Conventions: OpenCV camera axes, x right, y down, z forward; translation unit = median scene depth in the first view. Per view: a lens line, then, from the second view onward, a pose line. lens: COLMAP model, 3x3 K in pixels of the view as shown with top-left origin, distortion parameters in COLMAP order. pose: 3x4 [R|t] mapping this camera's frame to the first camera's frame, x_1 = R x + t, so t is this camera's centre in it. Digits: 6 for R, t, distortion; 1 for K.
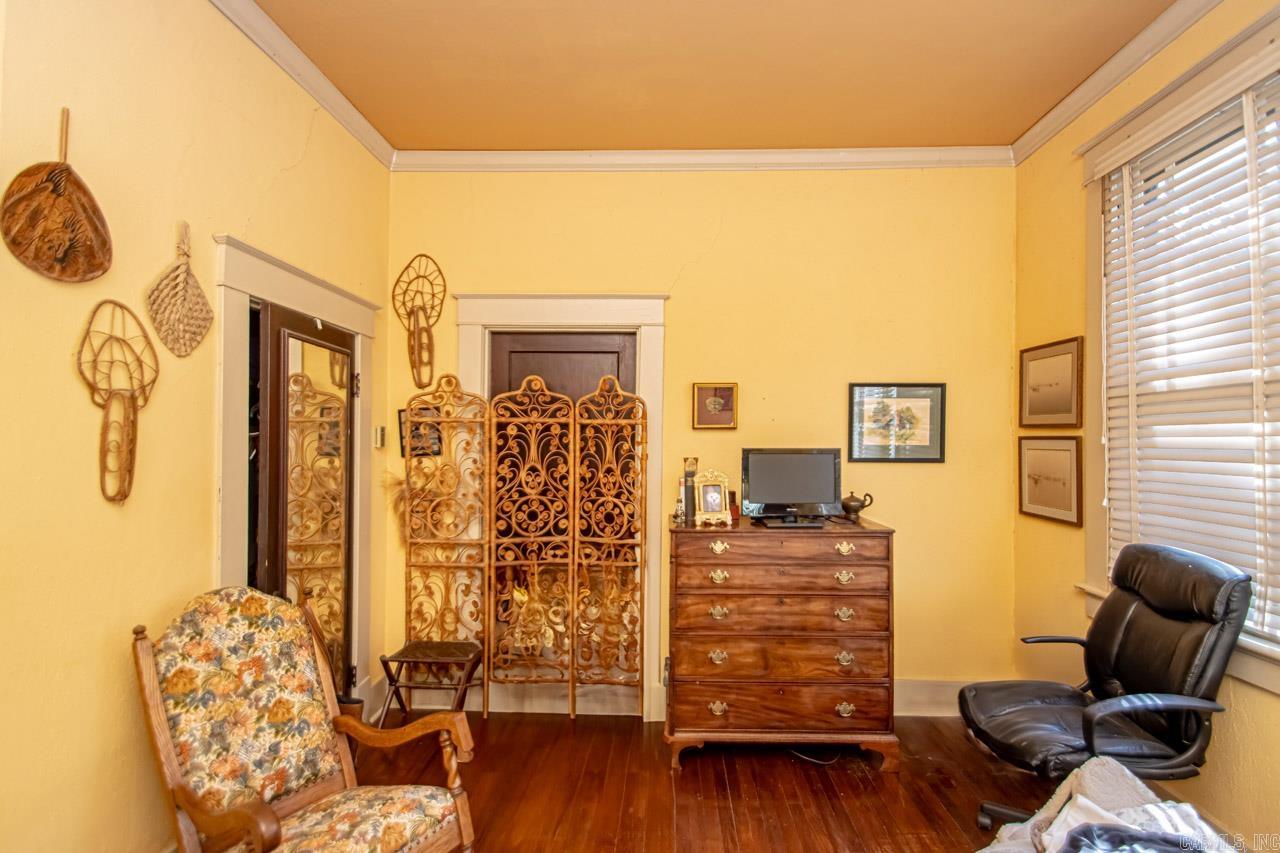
lens RADIAL K [[594.5, 0, 652.8], [0, 594.5, 427.5], [0, 0, 1]] dist [0.022468, -0.019966]
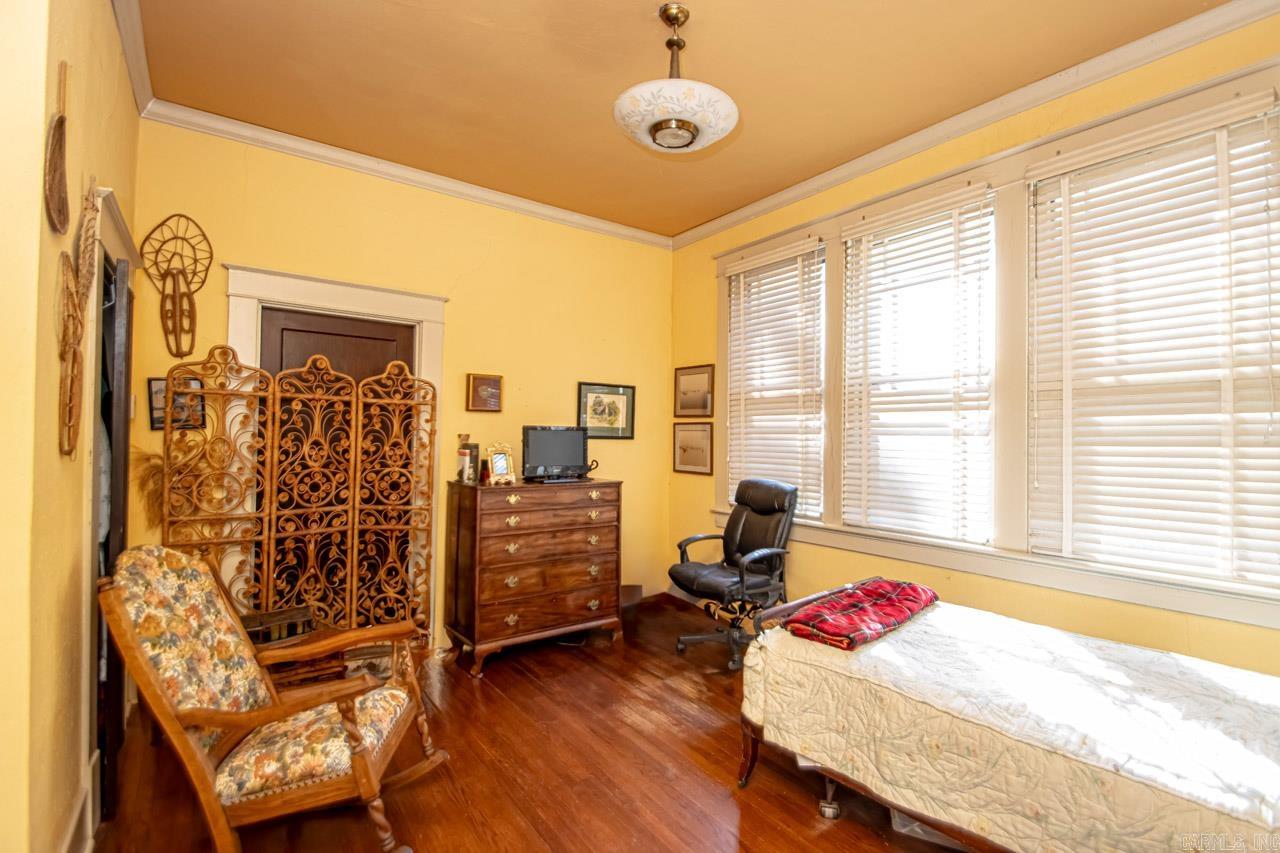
lens RADIAL K [[599.4, 0, 623.0], [0, 599.4, 408.9], [0, 0, 1]] dist [0.010935, -0.000064]
pose [[0.807721, 0.038921, 0.588279, -0.398494], [-0.025647, 0.999194, -0.030895, 0.028648], [-0.589007, 0.009867, 0.808067, -0.185683]]
